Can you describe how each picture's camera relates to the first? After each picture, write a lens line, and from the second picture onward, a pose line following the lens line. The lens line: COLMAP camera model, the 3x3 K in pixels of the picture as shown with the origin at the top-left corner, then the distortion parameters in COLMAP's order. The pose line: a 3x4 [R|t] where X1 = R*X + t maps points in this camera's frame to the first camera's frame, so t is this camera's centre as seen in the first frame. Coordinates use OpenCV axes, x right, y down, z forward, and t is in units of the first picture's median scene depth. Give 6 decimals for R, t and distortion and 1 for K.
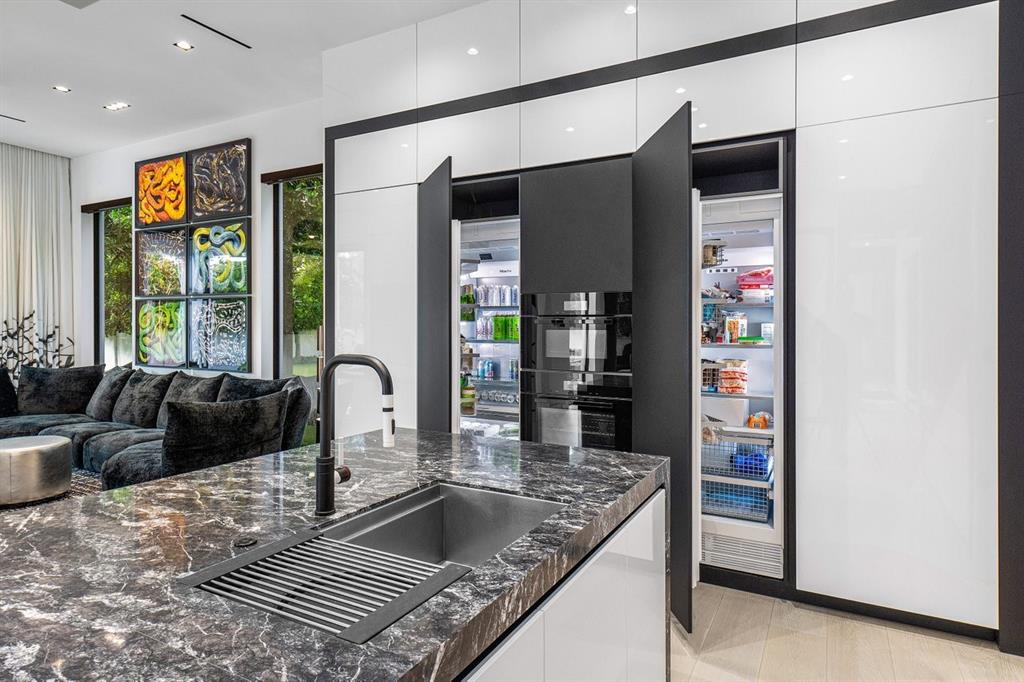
lens RADIAL K [[563.2, 0, 529.9], [0, 563.2, 332.3], [0, 0, 1]] dist [-0.000992, -0.000524]
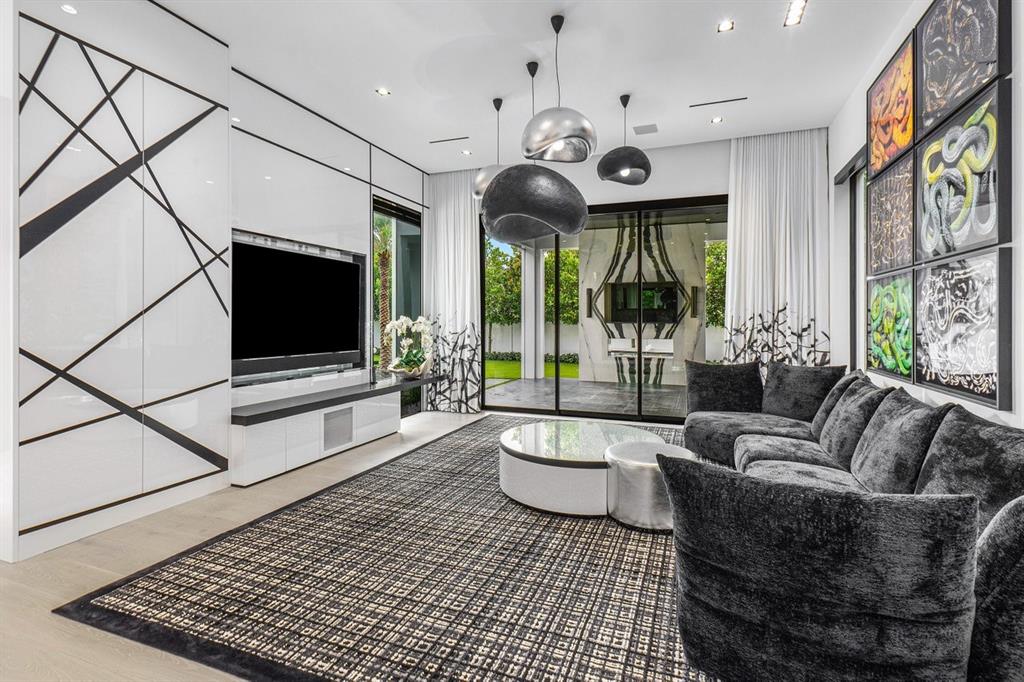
lens RADIAL K [[496.0, 0, 512.5], [0, 496.0, 324.6], [0, 0, 1]] dist [-0.002187, -0.000340]
pose [[0.118436, -0.001091, -0.992961, -0.117656], [-0.006846, 0.999975, -0.001915, 0.003393], [0.992938, 0.007025, 0.118426, 0.462700]]
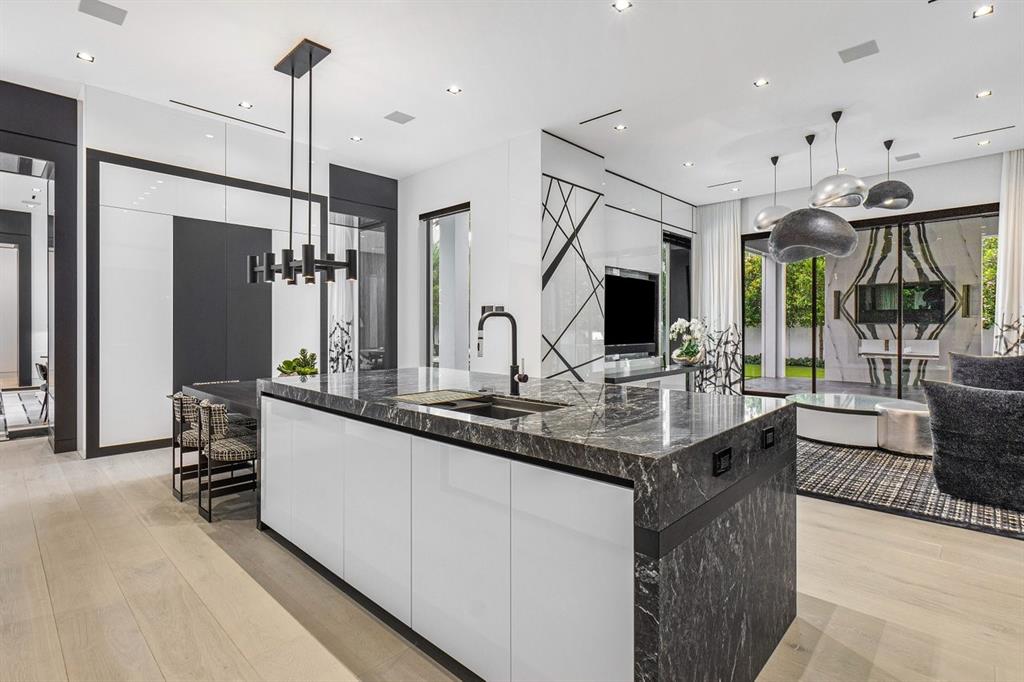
lens RADIAL K [[497.8, 0, 511.8], [0, 497.8, 336.4], [0, 0, 1]] dist [-0.000435, -0.000416]
pose [[-0.278477, 0.010184, -0.960389, 0.263905], [-0.002191, 0.999934, 0.011239, 0.019841], [0.960440, 0.005234, -0.278436, 0.298584]]
